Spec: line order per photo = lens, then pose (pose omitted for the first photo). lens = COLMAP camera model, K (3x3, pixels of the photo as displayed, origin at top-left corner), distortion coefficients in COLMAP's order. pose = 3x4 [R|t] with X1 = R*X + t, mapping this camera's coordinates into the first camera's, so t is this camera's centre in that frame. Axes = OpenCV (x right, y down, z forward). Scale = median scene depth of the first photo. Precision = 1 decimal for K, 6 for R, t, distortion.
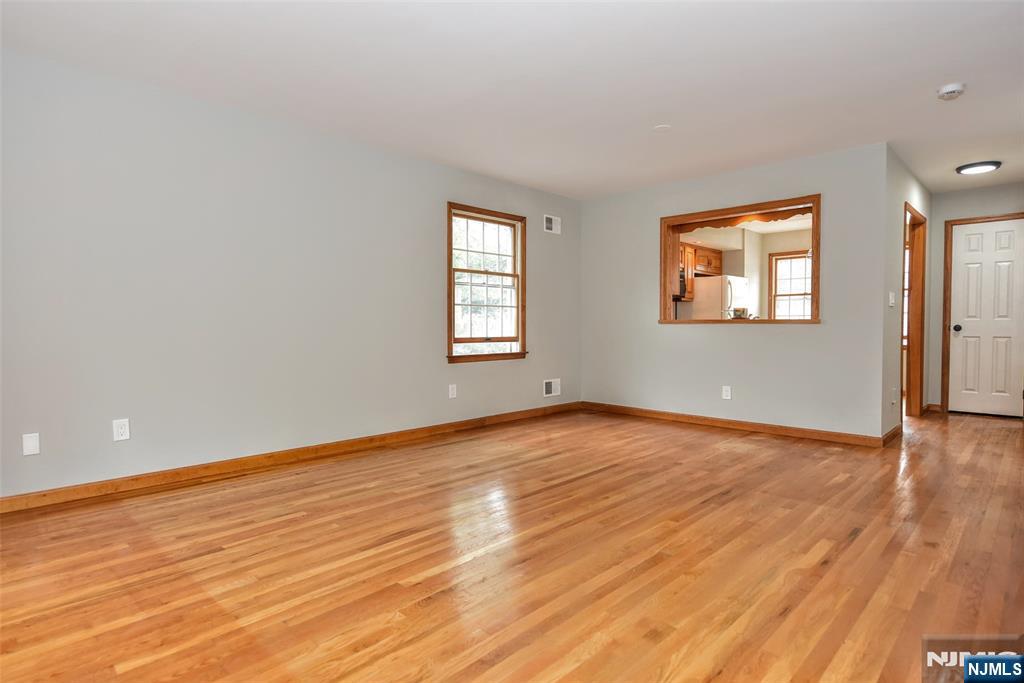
lens RADIAL K [[540.8, 0, 525.7], [0, 540.8, 338.7], [0, 0, 1]] dist [-0.002091, -0.003515]
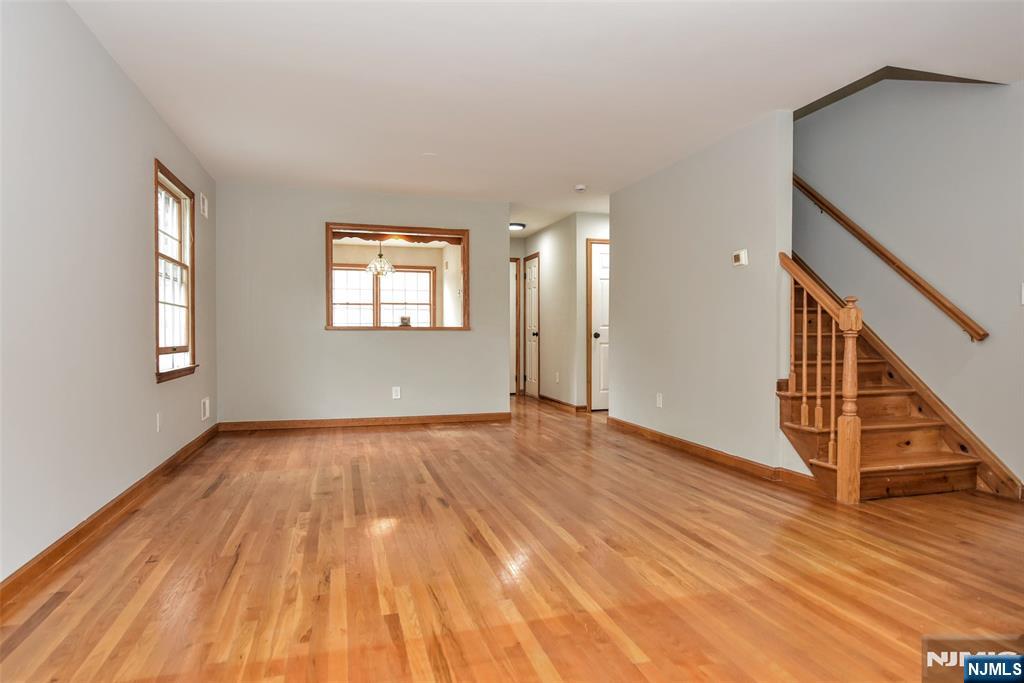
lens RADIAL K [[609.9, 0, 491.2], [0, 609.9, 338.2], [0, 0, 1]] dist [0.008022, -0.000658]
pose [[0.499073, -0.005658, 0.866541, -0.586530], [0.021591, 0.999749, -0.005907, 0.000138], [-0.866291, 0.021658, 0.499071, 0.201802]]
